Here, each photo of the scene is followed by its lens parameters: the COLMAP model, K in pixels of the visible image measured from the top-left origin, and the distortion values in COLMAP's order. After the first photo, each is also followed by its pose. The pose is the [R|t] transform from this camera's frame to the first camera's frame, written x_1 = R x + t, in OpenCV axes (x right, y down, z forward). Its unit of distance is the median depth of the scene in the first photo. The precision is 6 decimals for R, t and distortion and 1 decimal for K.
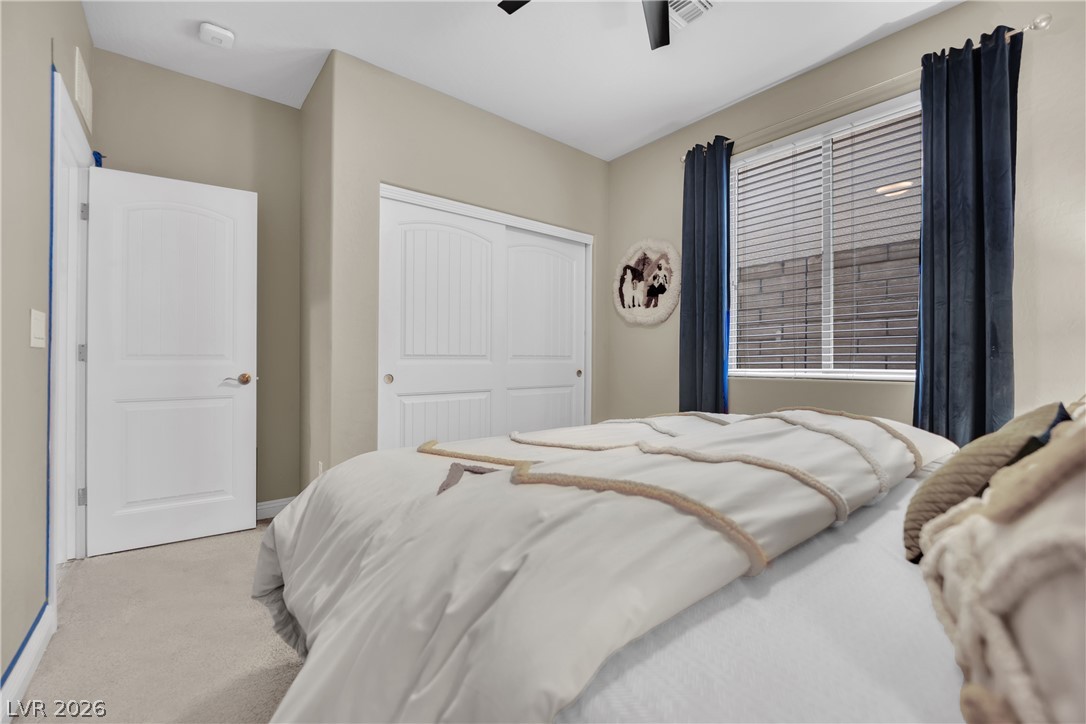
lens RADIAL K [[444.3, 0, 548.9], [0, 444.3, 360.4], [0, 0, 1]] dist [-0.000332, -0.000276]
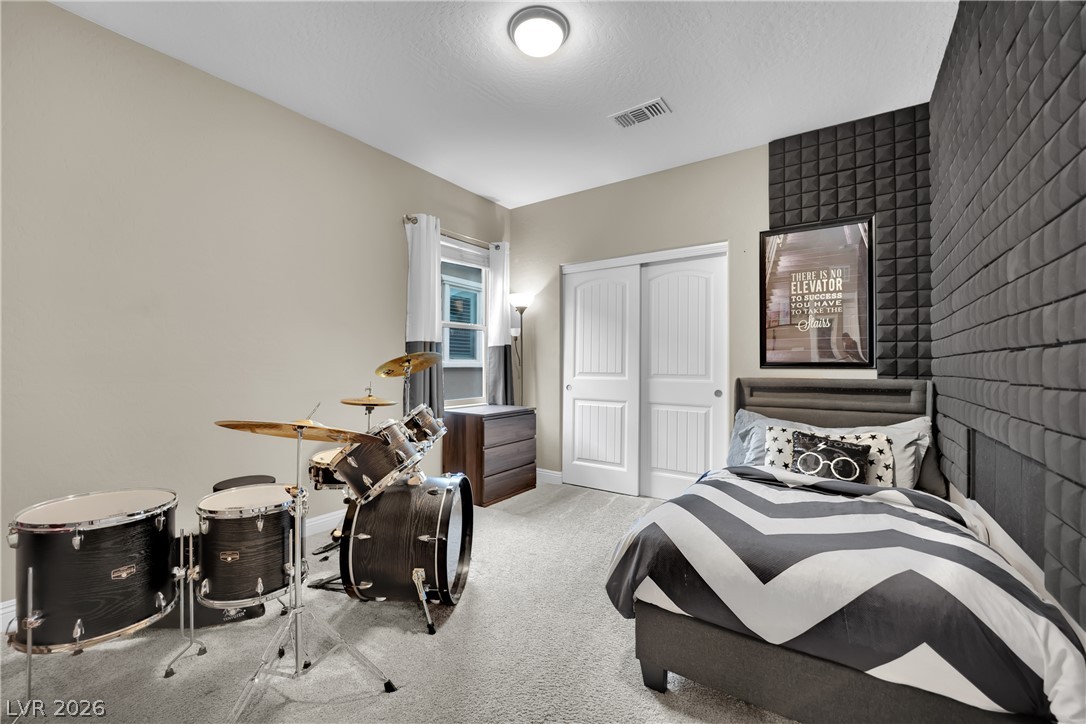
lens RADIAL K [[444.3, 0, 542.9], [0, 444.3, 363.4], [0, 0, 1]] dist [-0.000332, -0.000276]
pose [[0.221733, -0.002839, -0.975103, 0.878376], [0.004693, 0.999987, -0.001844, -0.033514], [0.975096, -0.004167, 0.221743, 0.419739]]
